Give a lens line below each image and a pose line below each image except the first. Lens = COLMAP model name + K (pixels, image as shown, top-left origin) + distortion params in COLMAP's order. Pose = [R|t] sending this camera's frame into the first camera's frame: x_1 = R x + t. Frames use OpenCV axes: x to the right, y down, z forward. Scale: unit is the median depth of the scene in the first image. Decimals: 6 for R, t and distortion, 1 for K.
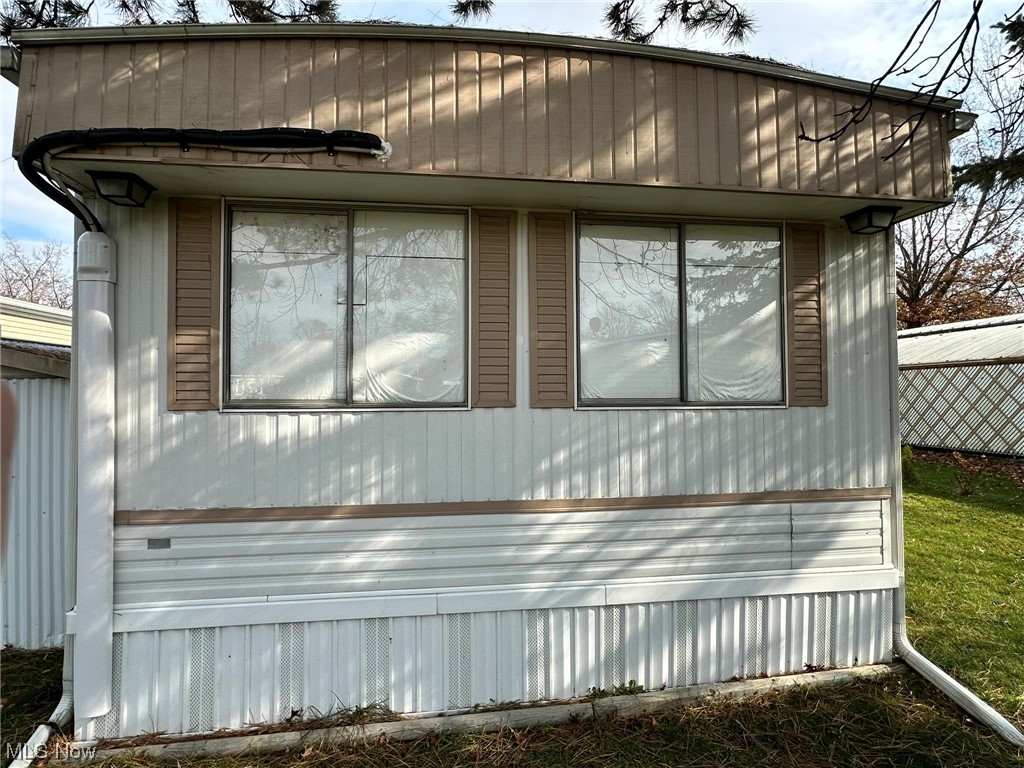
lens RADIAL K [[552.2, 0, 512.0], [0, 552.2, 404.1], [0, 0, 1]] dist [0.024233, 0.000406]
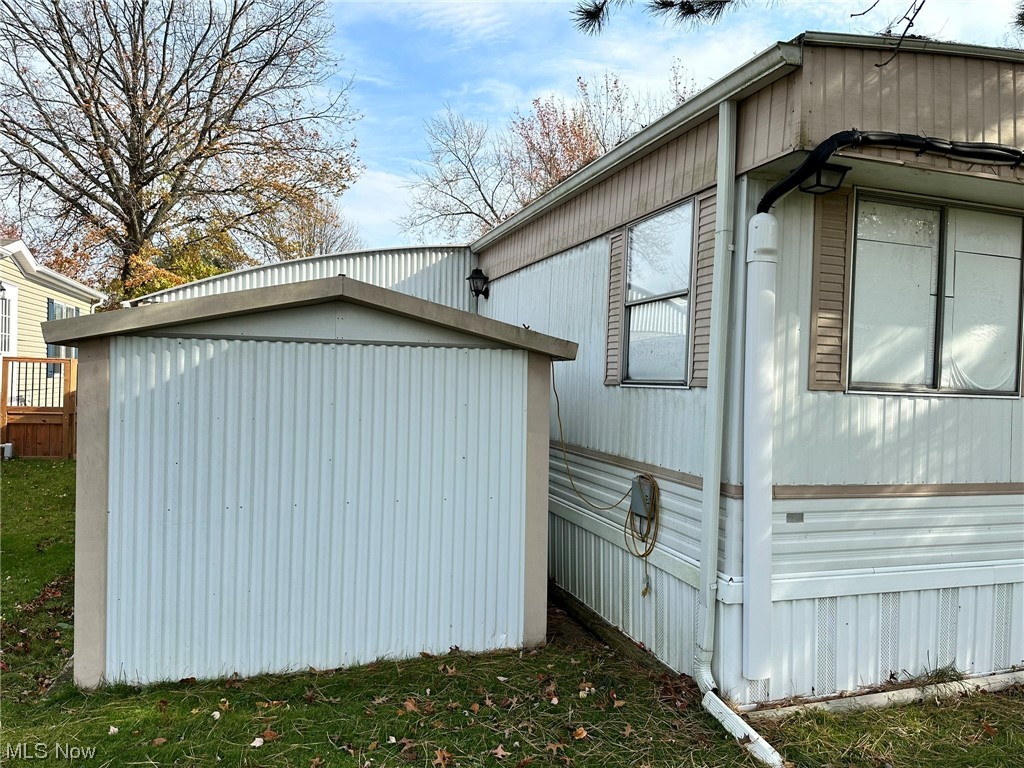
lens RADIAL K [[717.9, 0, 509.0], [0, 717.9, 387.5], [0, 0, 1]] dist [0.065562, -0.076110]
pose [[0.976228, 0.038329, 0.213331, -1.421537], [-0.043385, 0.998876, 0.019068, 0.005222], [-0.212360, -0.027870, 0.976794, -0.196184]]
